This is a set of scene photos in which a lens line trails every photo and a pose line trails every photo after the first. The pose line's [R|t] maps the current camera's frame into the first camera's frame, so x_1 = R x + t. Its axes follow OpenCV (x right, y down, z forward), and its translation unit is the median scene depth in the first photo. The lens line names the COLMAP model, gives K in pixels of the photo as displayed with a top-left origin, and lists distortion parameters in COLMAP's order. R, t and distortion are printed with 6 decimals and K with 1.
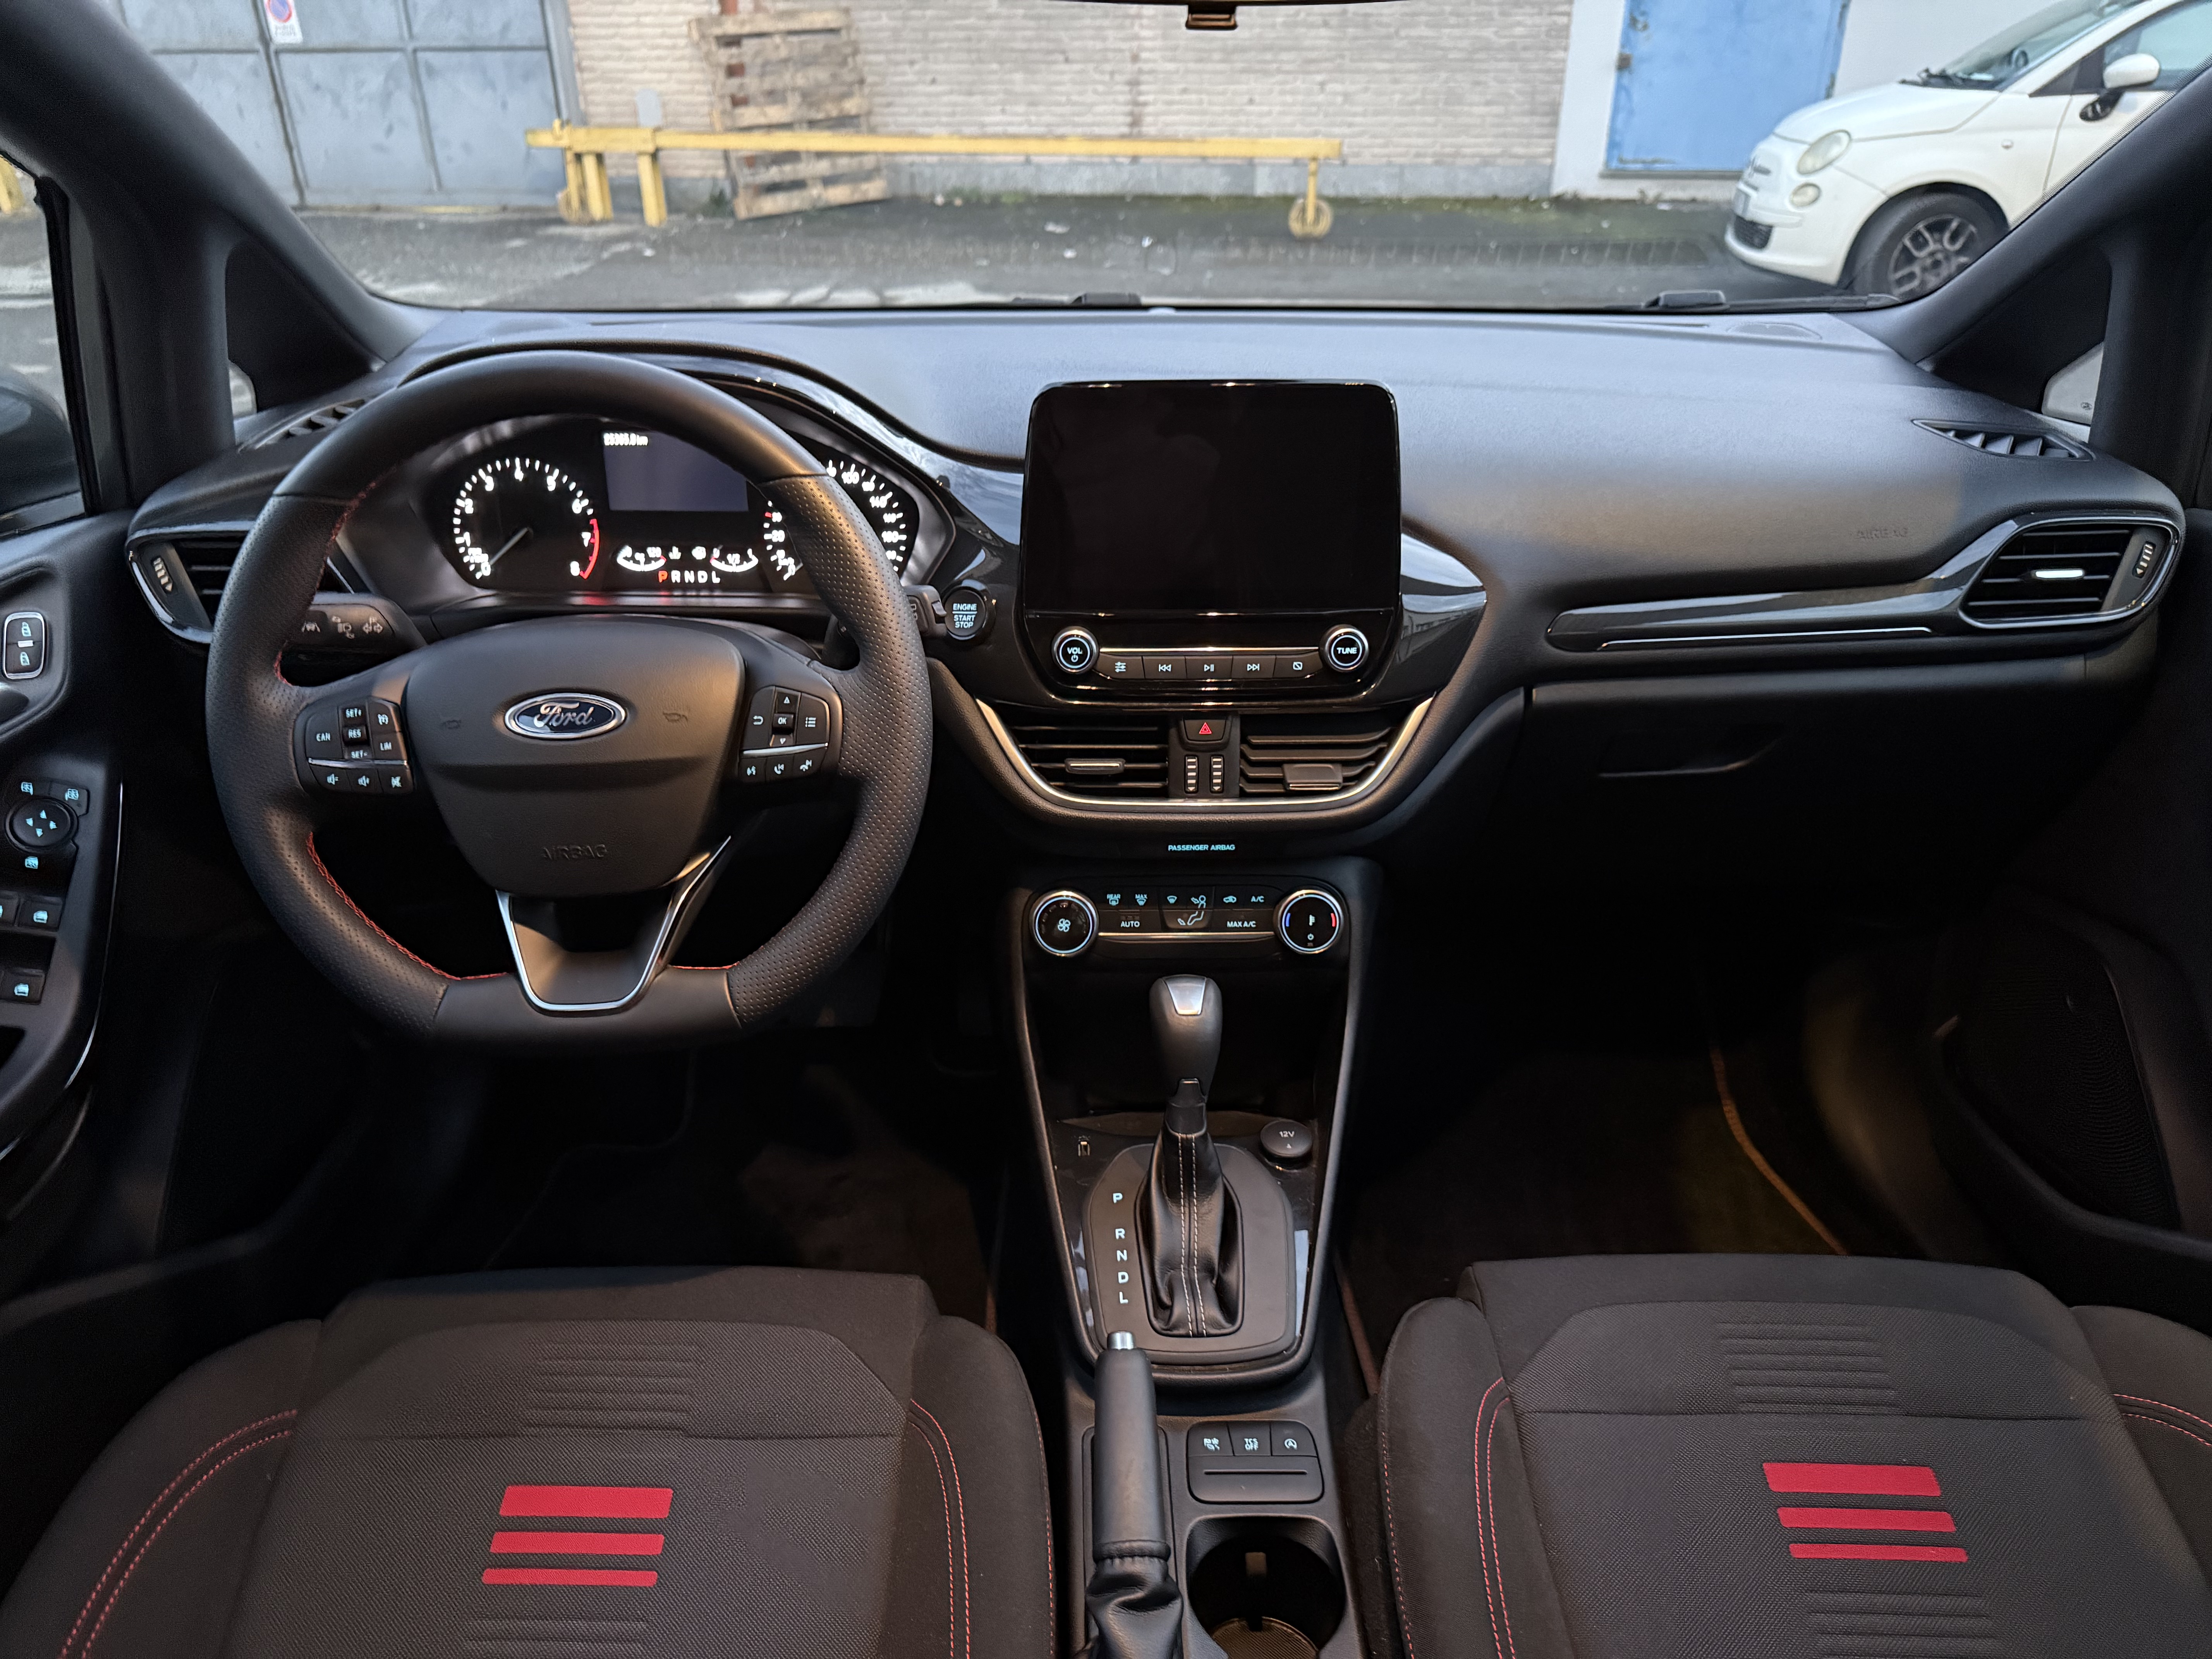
lens RADIAL K [[1543.9, 0, 1106.0], [0, 1543.9, 829.5], [0, 0, 1]] dist [0.004192, -0.004297]
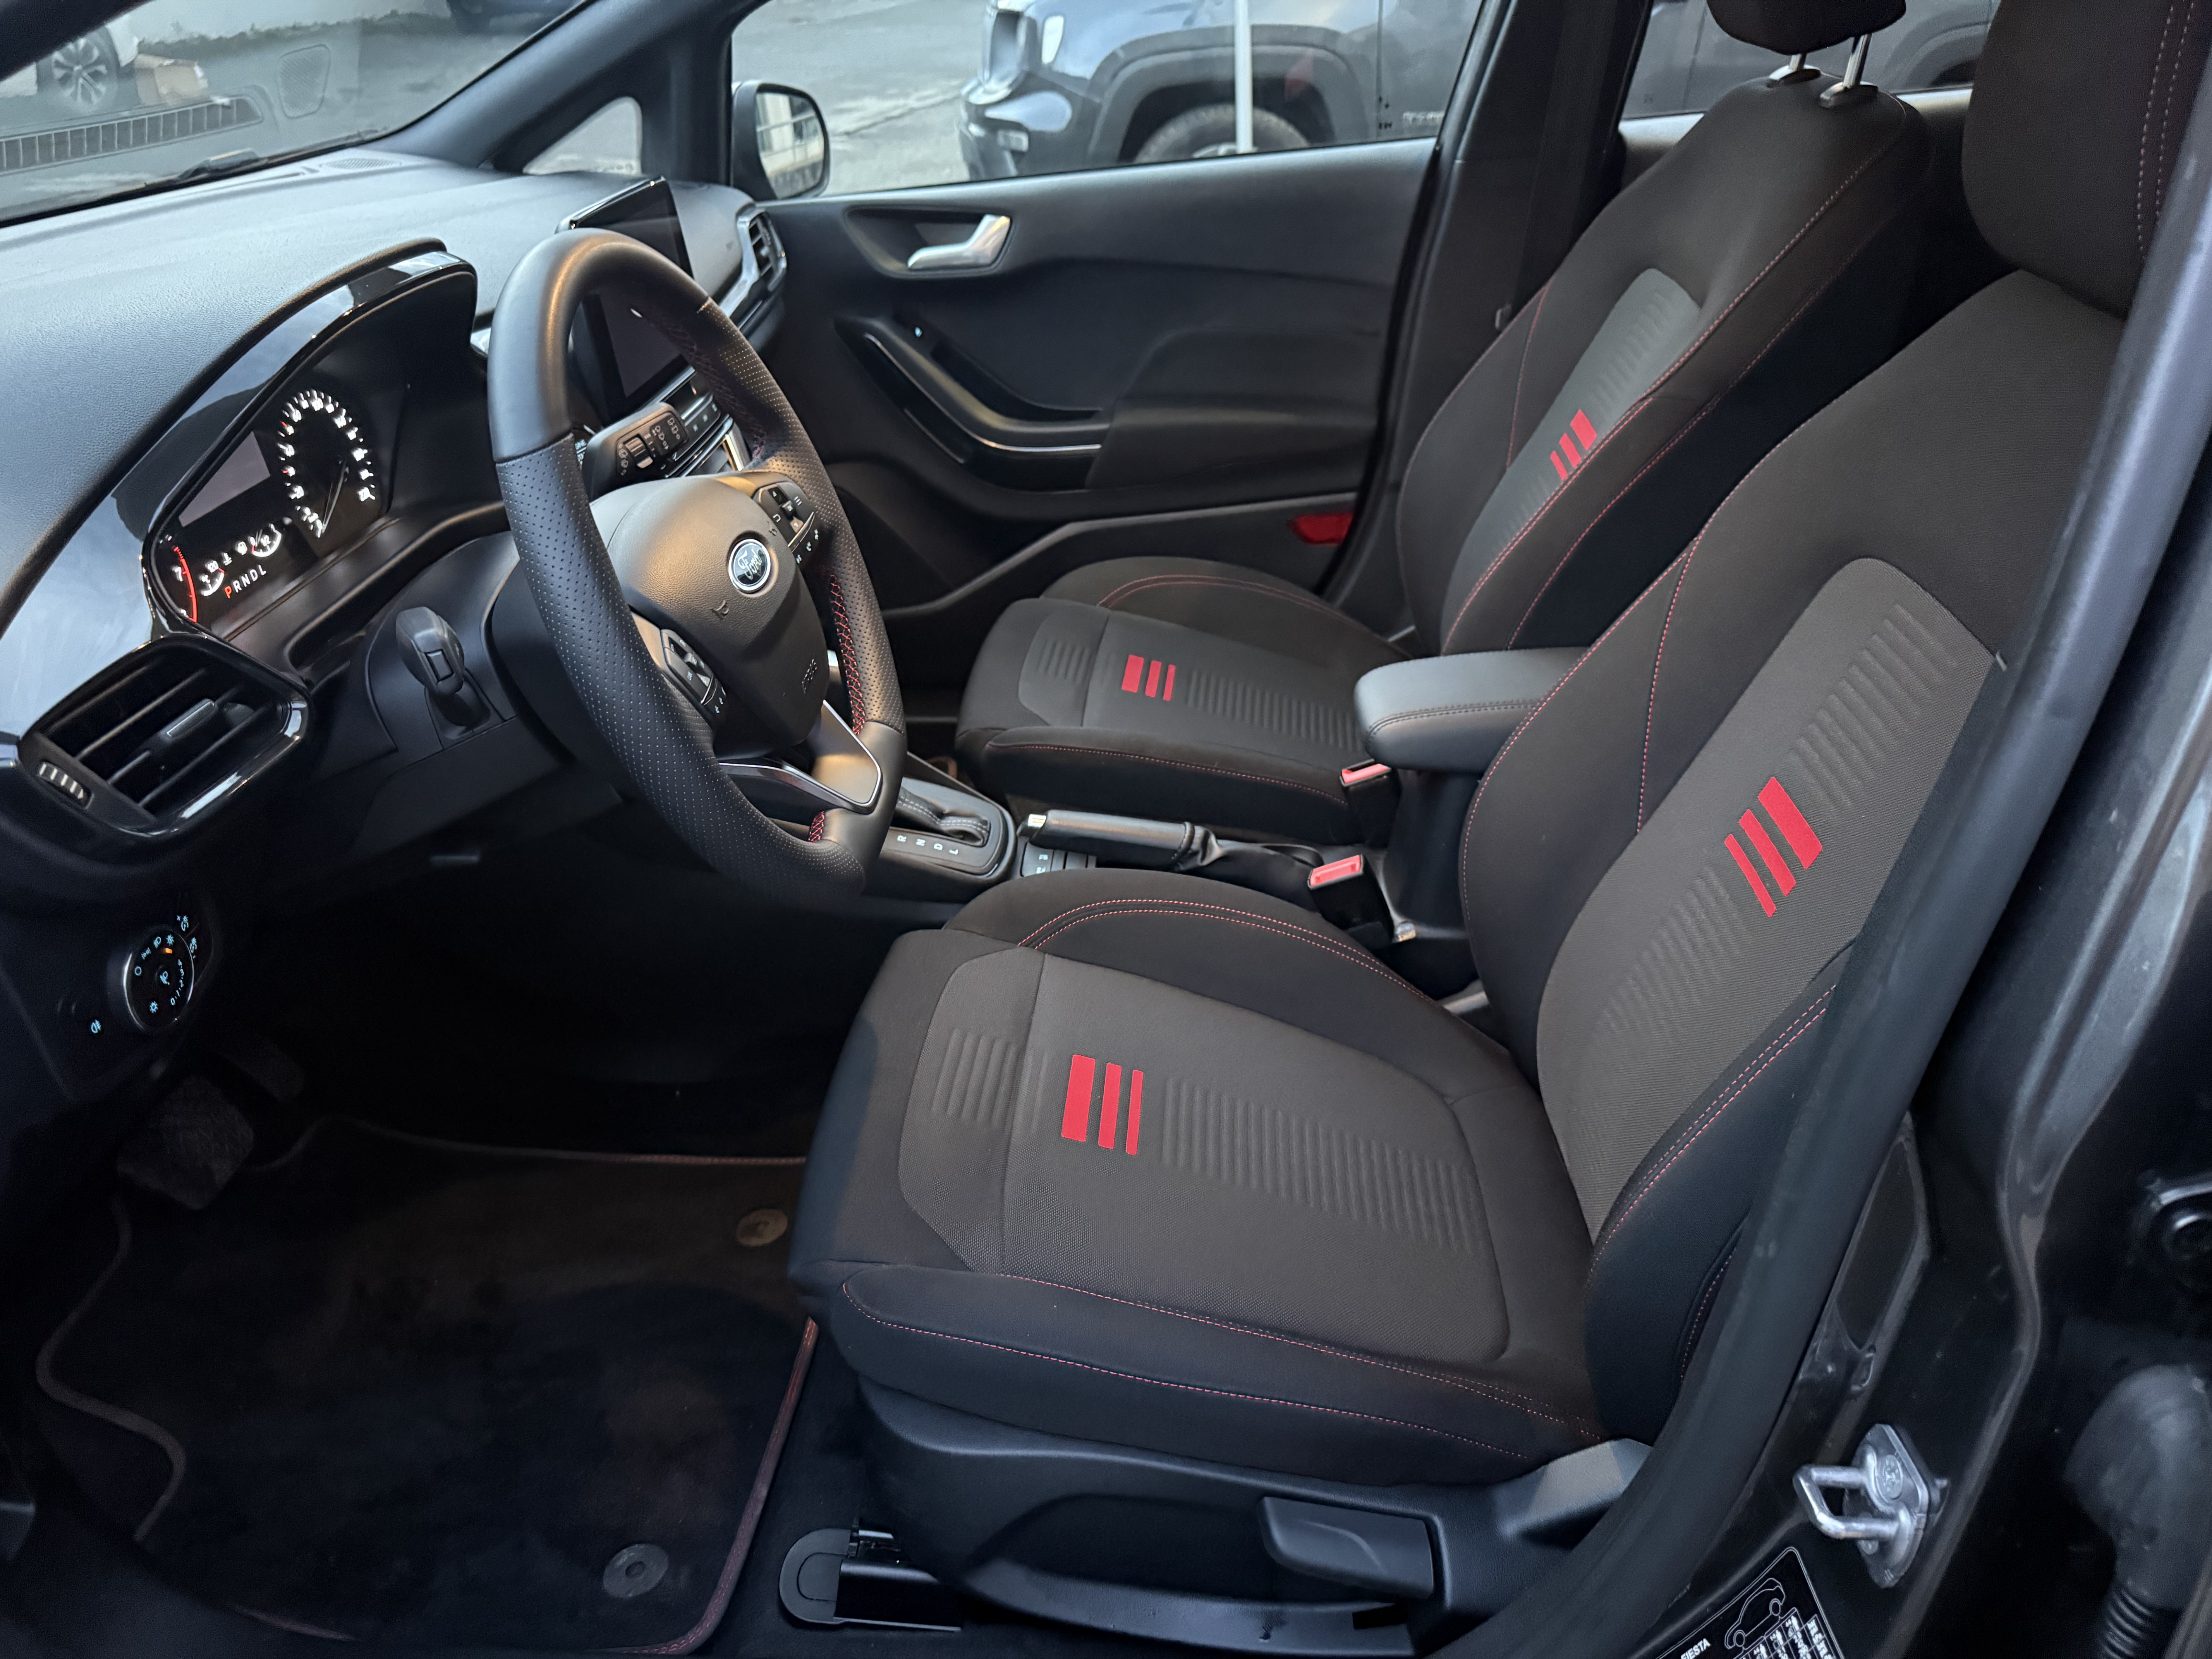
lens RADIAL K [[1543.9, 0, 1106.0], [0, 1543.9, 829.5], [0, 0, 1]] dist [0.004192, -0.004297]
pose [[0.058038, -0.511461, 0.857344, -1.049833], [0.466973, 0.772956, 0.429506, -0.204560], [-0.882365, 0.375429, 0.283700, 0.405670]]
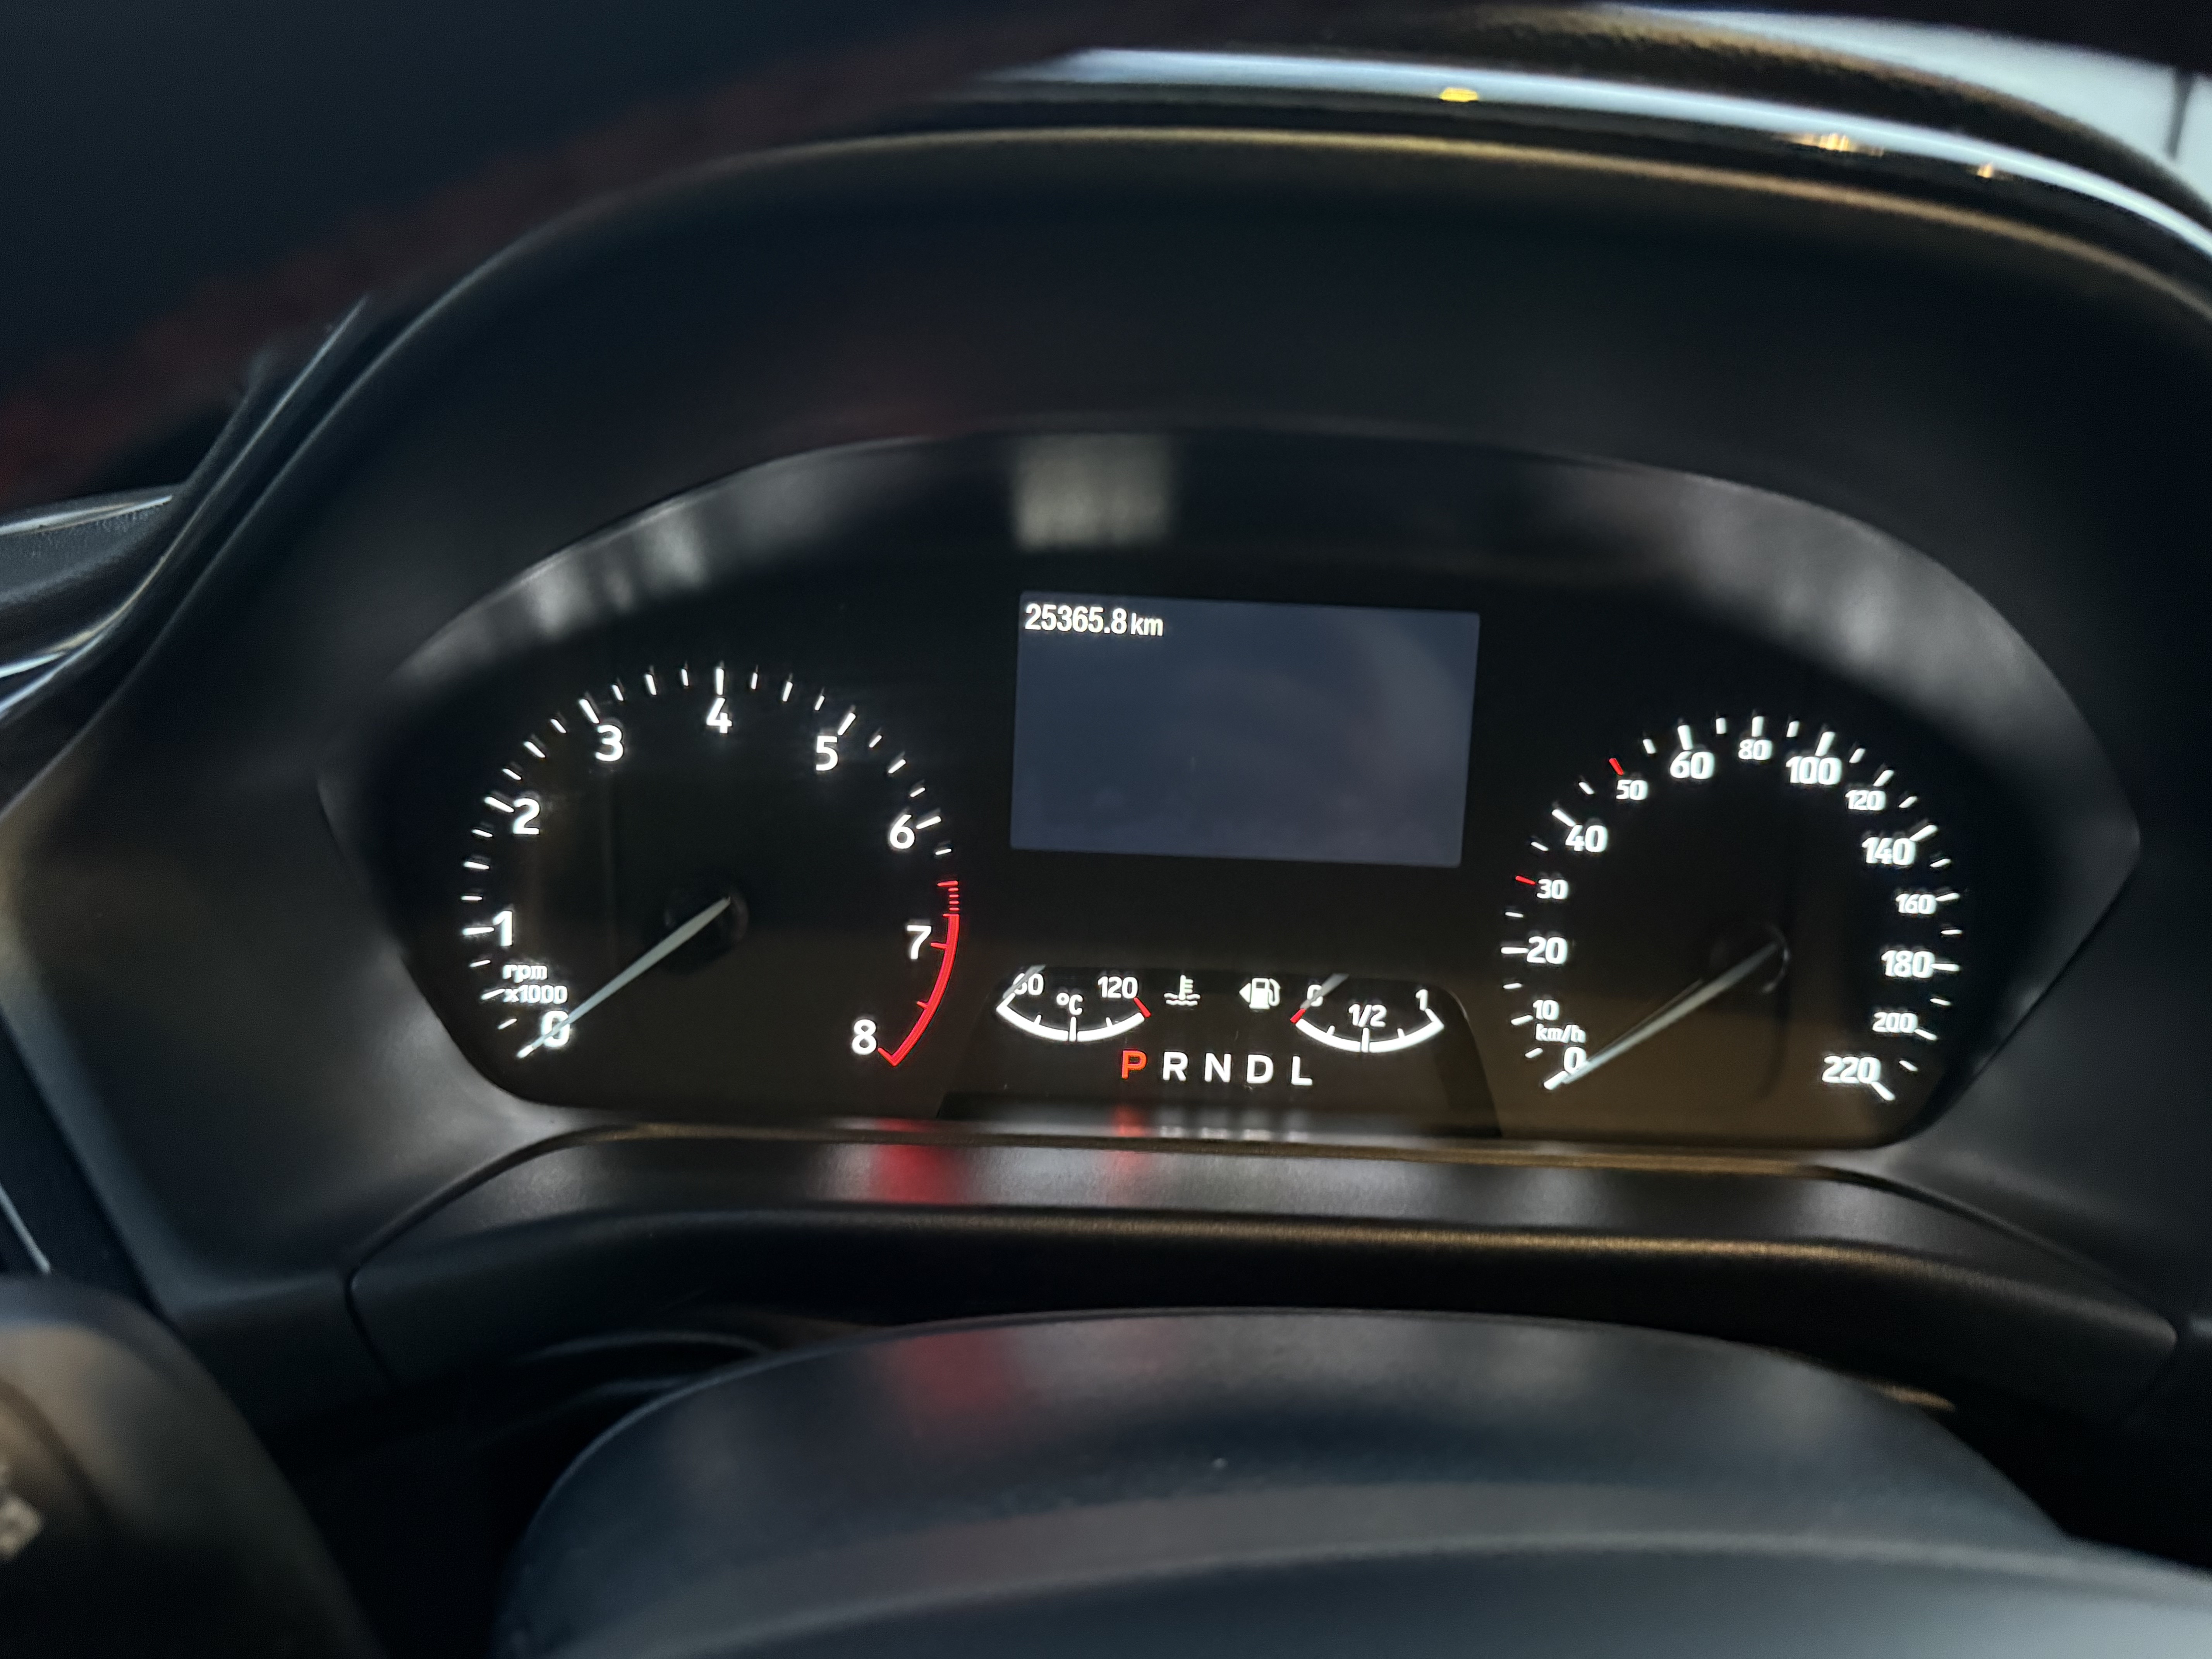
lens RADIAL K [[1543.9, 0, 1106.0], [0, 1543.9, 829.5], [0, 0, 1]] dist [0.004192, -0.004297]
pose [[0.998258, 0.034490, 0.047874, -0.313455], [-0.023116, 0.975114, -0.220497, -0.143847], [-0.054288, 0.219007, 0.974212, 0.701794]]
